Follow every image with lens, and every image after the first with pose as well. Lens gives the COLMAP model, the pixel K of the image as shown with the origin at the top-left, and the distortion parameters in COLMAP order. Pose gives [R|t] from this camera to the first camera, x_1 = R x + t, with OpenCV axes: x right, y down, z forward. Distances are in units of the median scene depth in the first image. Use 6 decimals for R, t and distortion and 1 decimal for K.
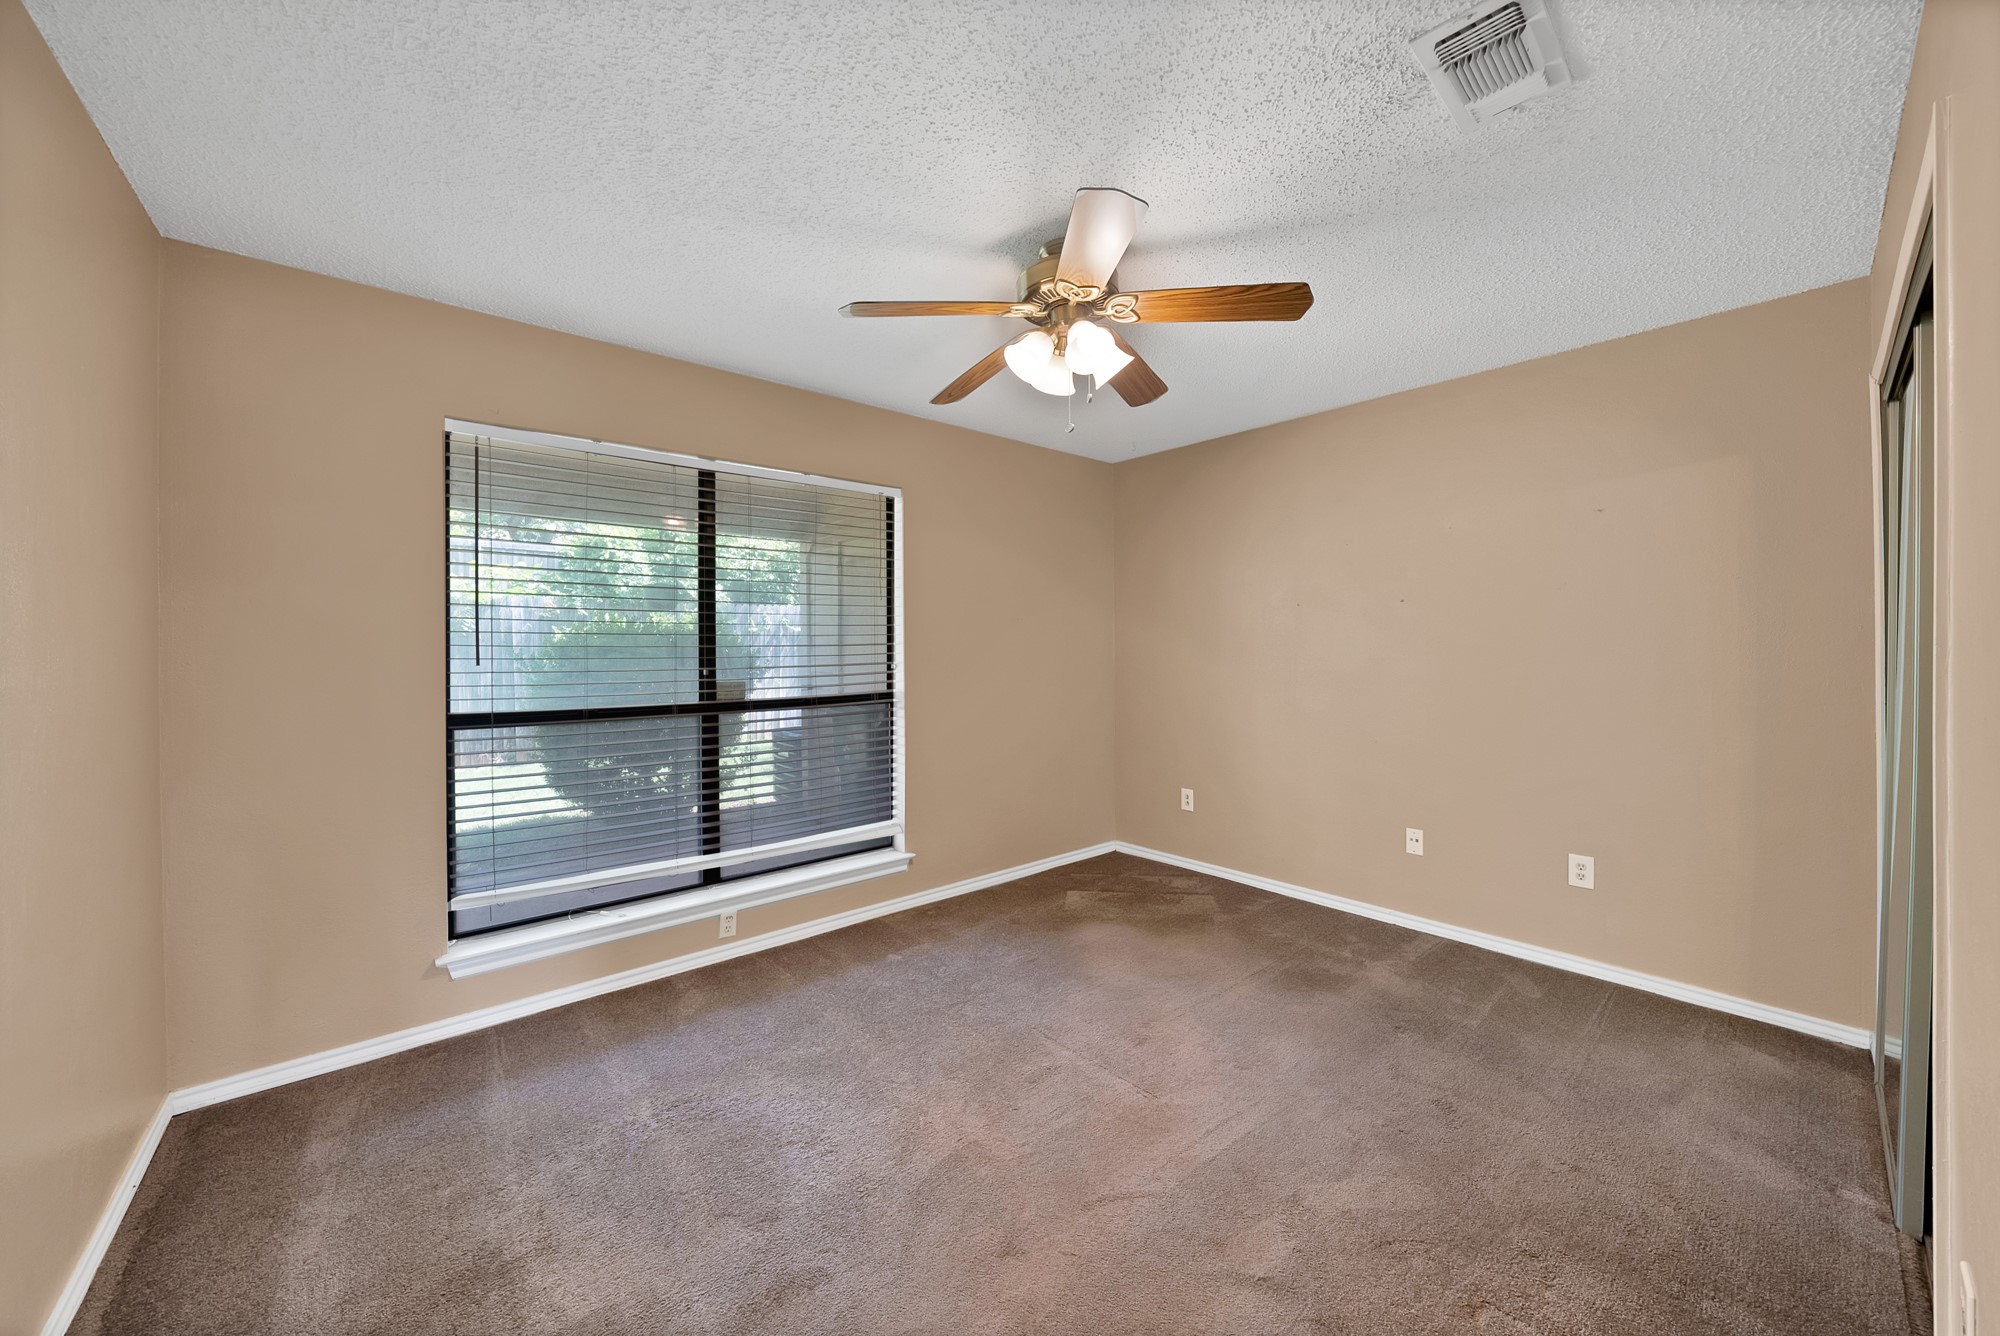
lens RADIAL K [[712.7, 0, 996.5], [0, 712.7, 661.1], [0, 0, 1]] dist [-0.028615, 0.007097]
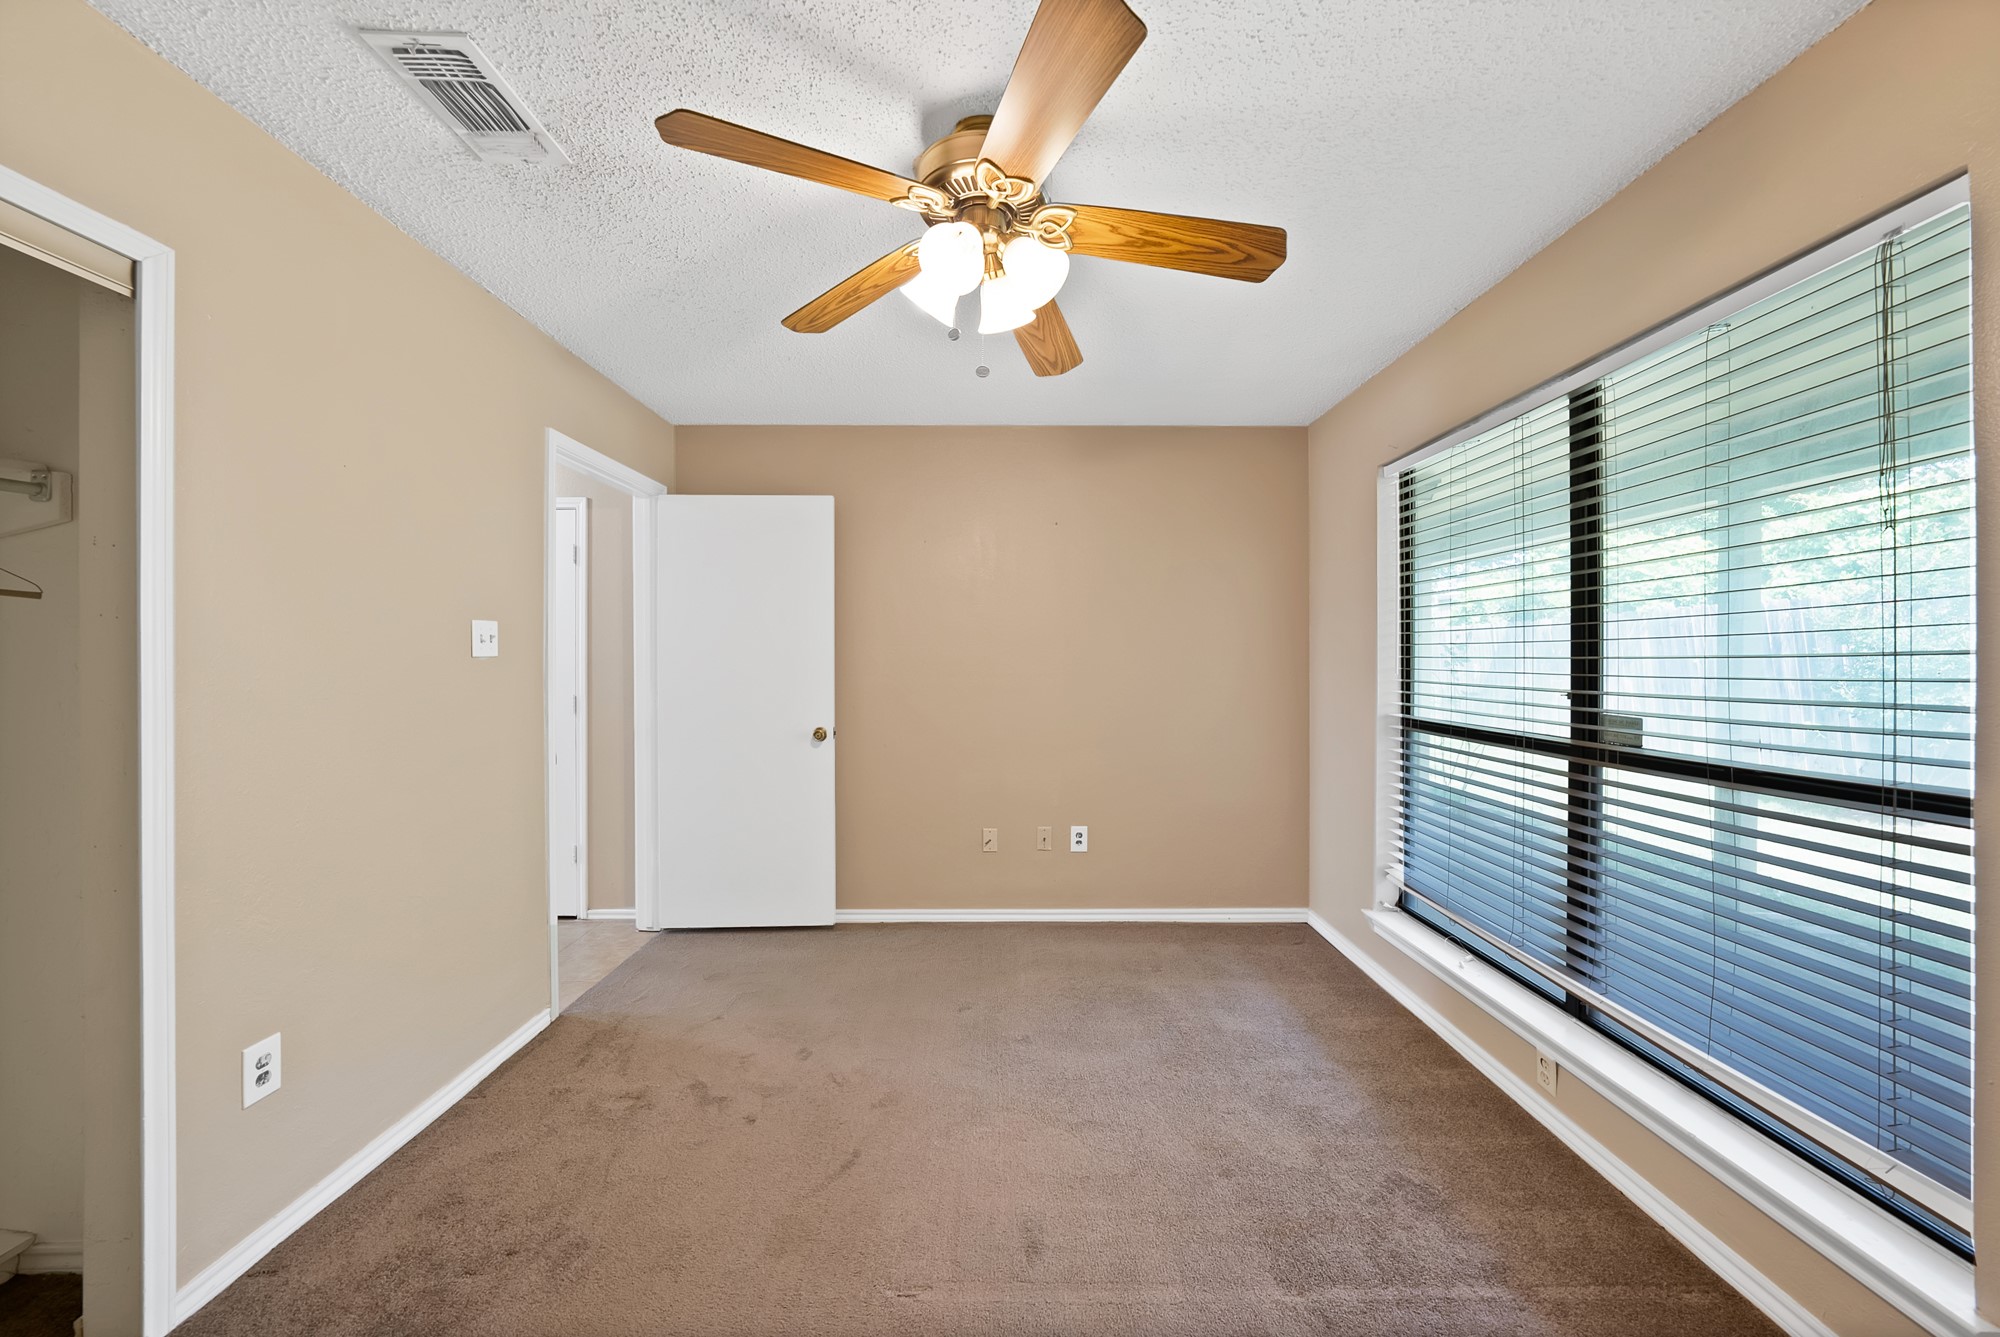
lens RADIAL K [[712.7, 0, 996.5], [0, 712.7, 661.6], [0, 0, 1]] dist [-0.028615, 0.007097]
pose [[-0.661239, 0.004949, -0.750159, 0.447951], [-0.006383, 0.999905, 0.012223, -0.022746], [0.750148, 0.012870, -0.661145, 1.018712]]
